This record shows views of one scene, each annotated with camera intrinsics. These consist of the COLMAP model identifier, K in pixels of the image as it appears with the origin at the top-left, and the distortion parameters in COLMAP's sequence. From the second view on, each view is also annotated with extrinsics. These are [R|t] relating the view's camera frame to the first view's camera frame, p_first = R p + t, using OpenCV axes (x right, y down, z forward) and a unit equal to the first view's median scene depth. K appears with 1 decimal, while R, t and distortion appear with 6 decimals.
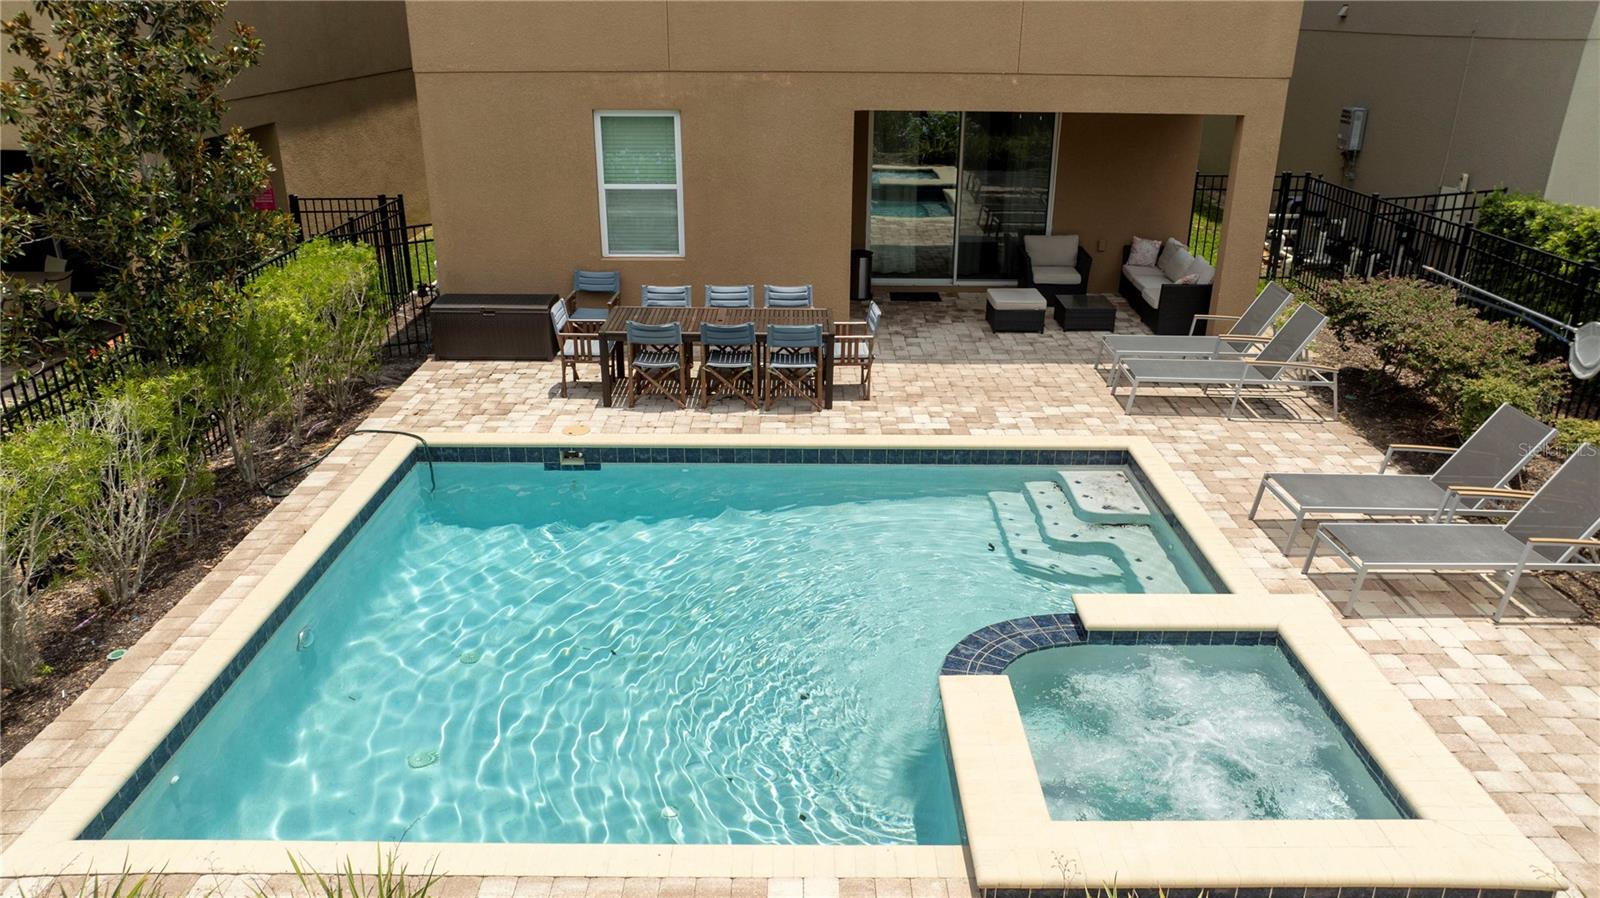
lens RADIAL K [[1121.2, 0, 797.4], [0, 1121.2, 447.2], [0, 0, 1]] dist [0.000762, 0.002034]
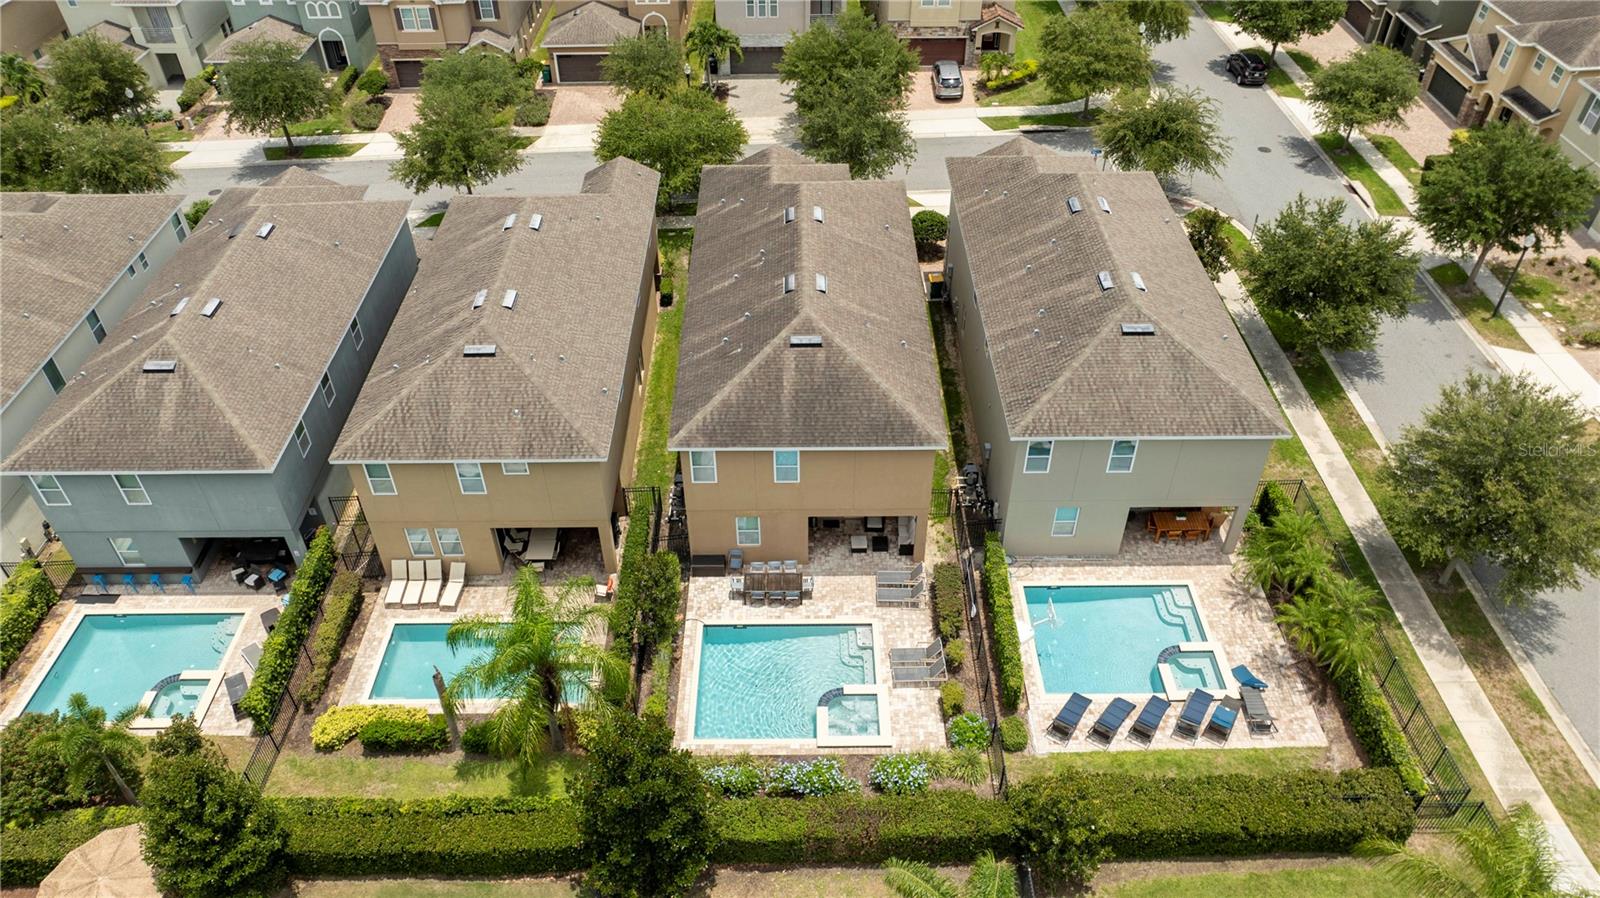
lens RADIAL K [[1121.2, 0, 800.9], [0, 1121.2, 449.4], [0, 0, 1]] dist [0.000762, 0.002034]
pose [[0.999971, -0.006758, 0.003646, 0.016569], [0.005183, 0.944321, 0.328985, -1.947721], [-0.005666, -0.328956, 0.944328, -2.680620]]
